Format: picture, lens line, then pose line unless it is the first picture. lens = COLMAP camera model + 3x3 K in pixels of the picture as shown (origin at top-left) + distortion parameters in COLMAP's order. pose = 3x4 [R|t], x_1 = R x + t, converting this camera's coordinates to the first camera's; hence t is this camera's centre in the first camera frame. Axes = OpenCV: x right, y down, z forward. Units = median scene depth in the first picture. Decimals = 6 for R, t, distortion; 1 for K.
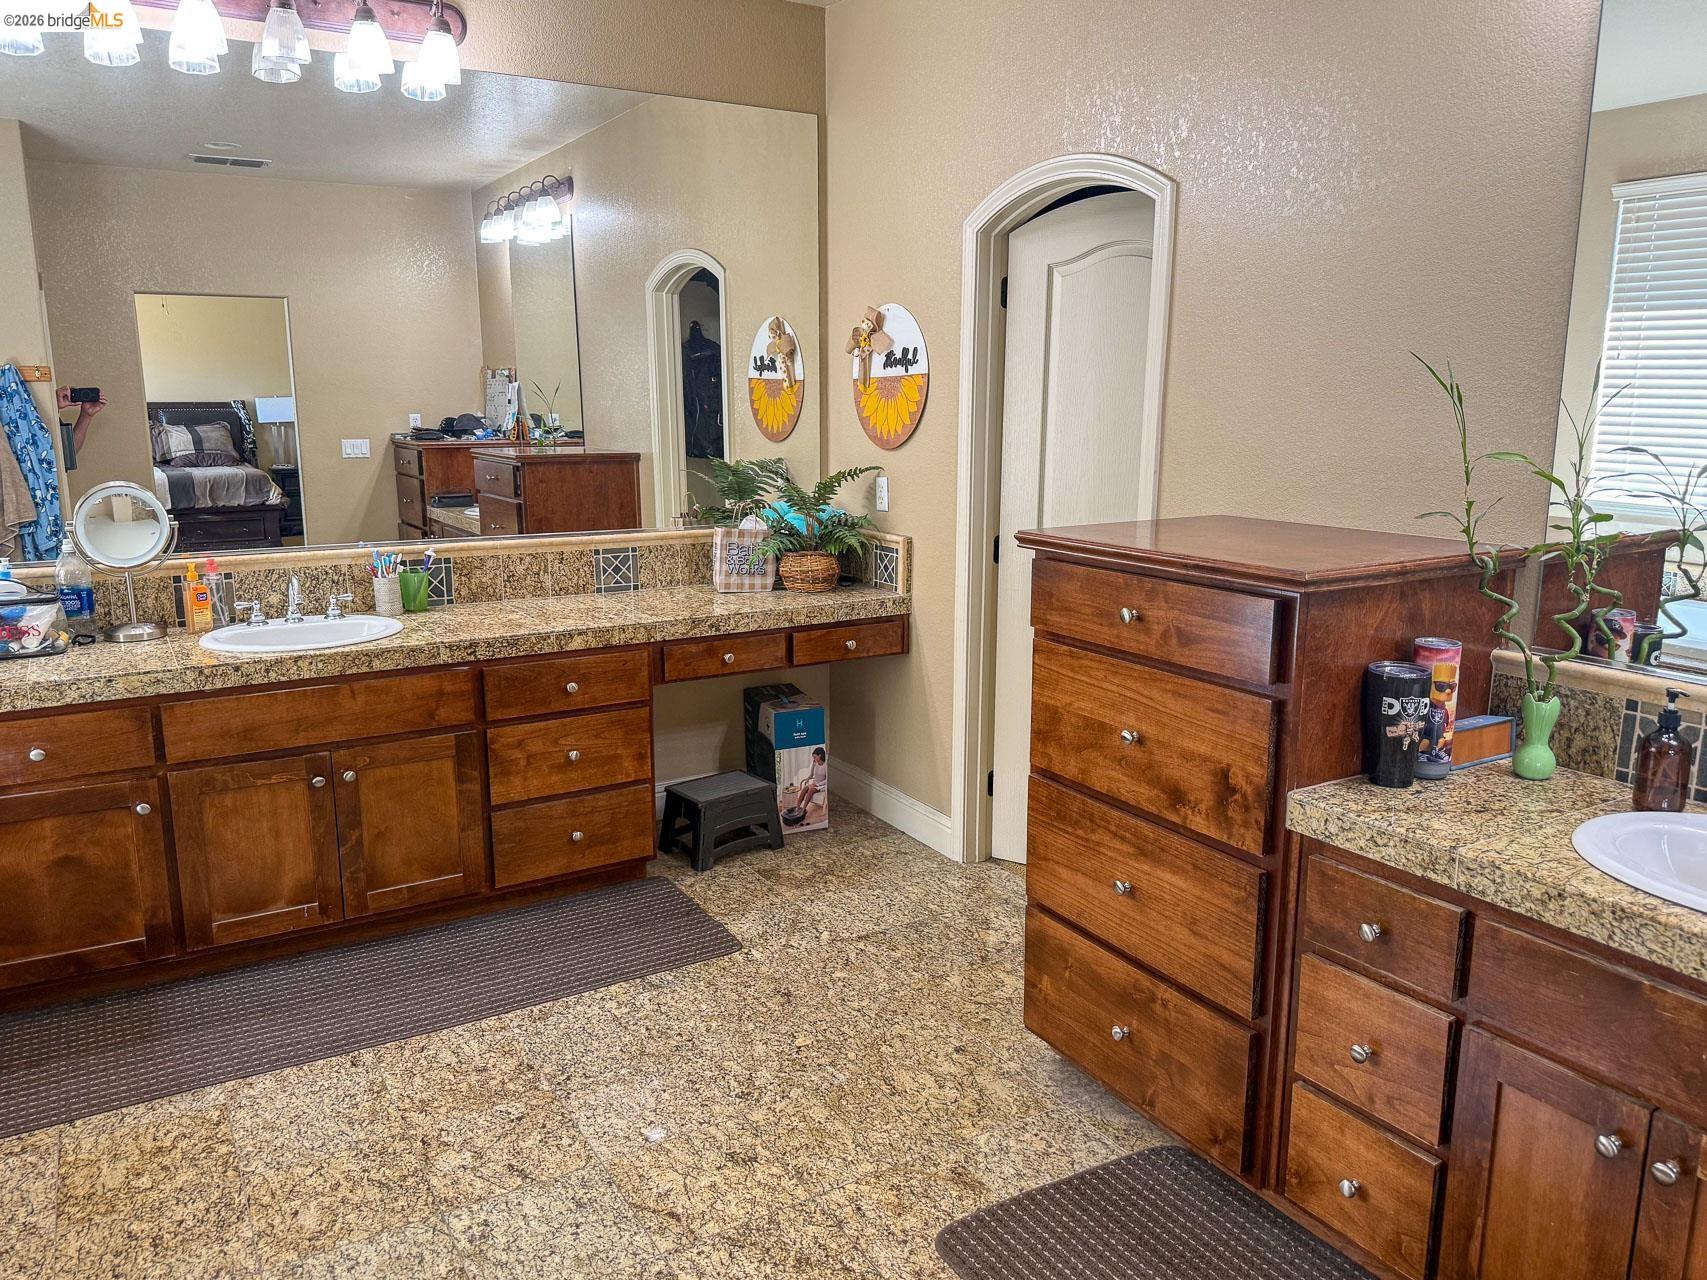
lens RADIAL K [[1228.4, 0, 853.5], [0, 1228.4, 640.0], [0, 0, 1]] dist [0.105871, -0.172650]
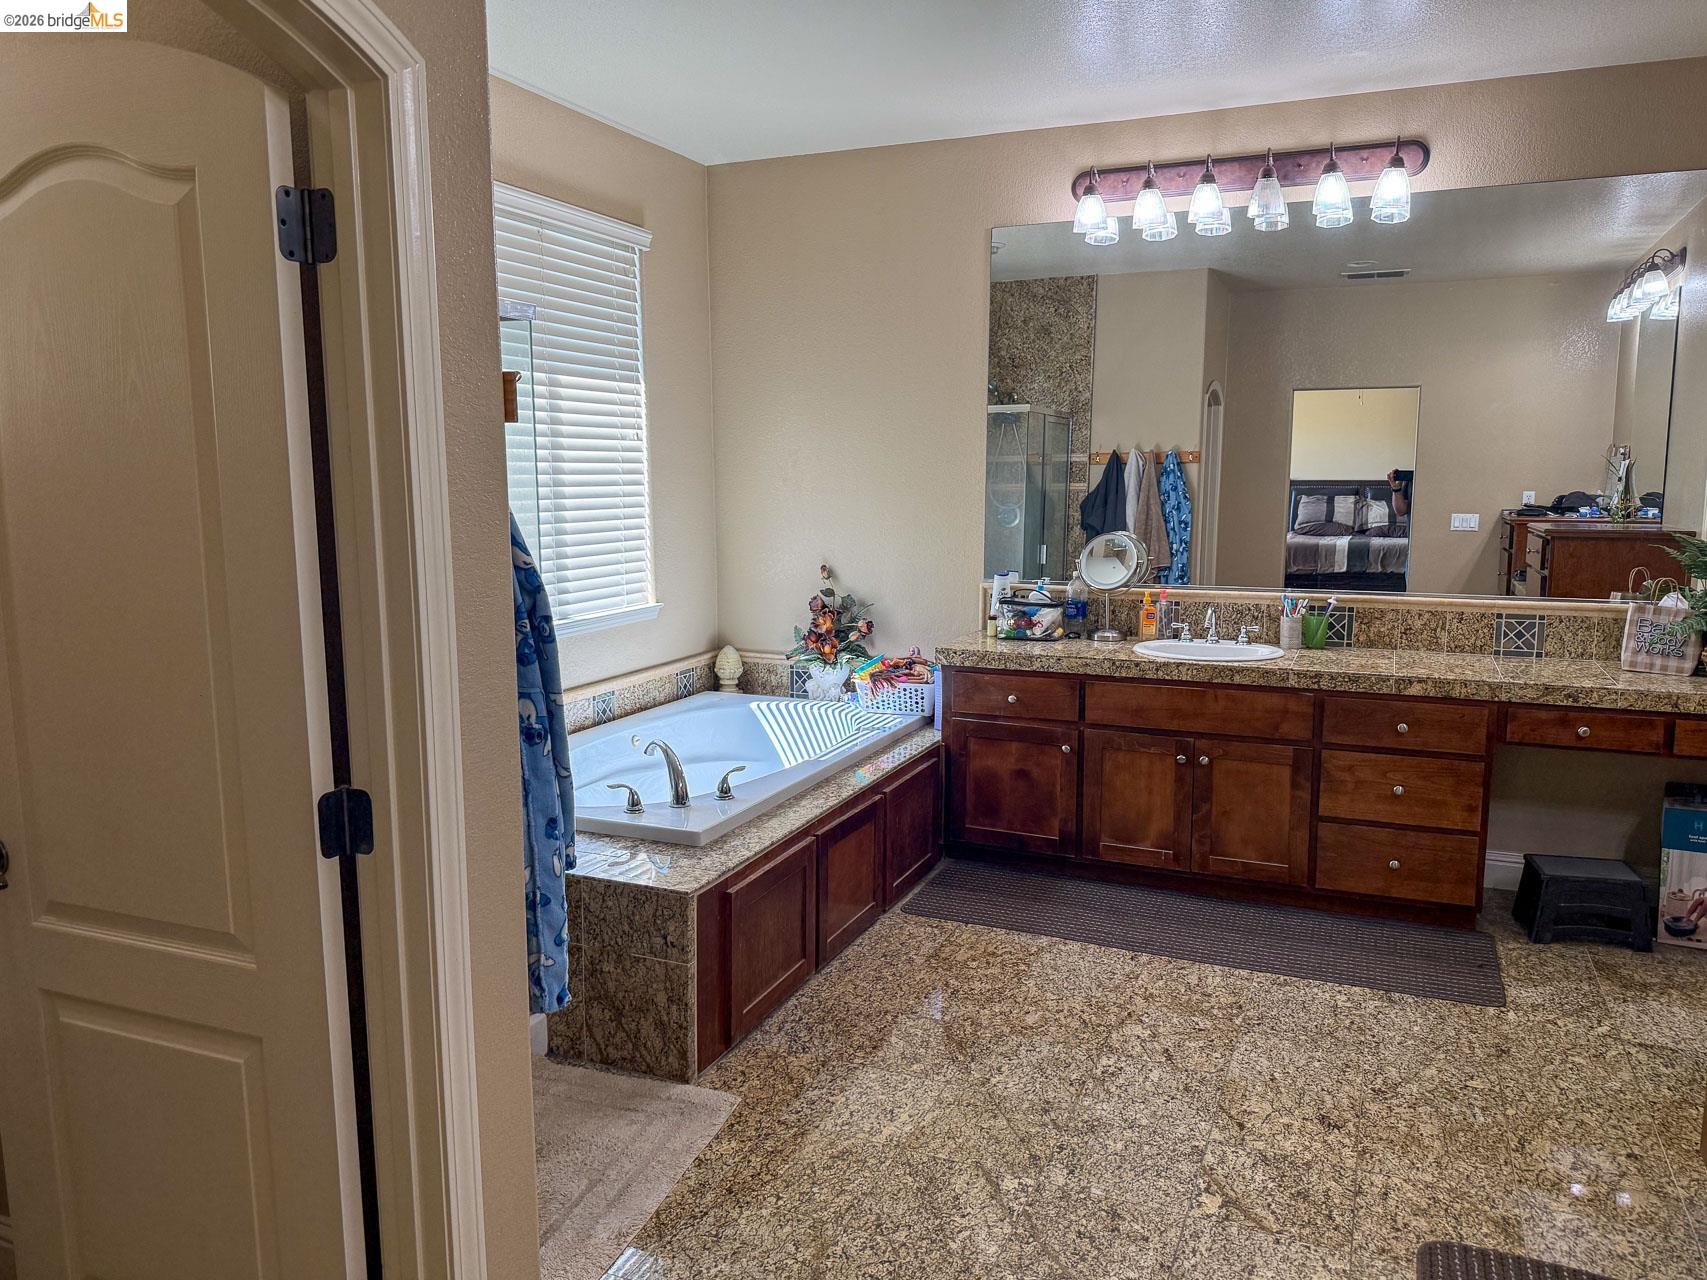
lens RADIAL K [[1228.4, 0, 853.5], [0, 1228.4, 640.0], [0, 0, 1]] dist [0.105871, -0.172650]
pose [[0.566976, 0.106893, -0.816769, 0.403858], [-0.159150, 0.987077, 0.018704, 0.018342], [0.808214, 0.119384, 0.576661, -0.051598]]
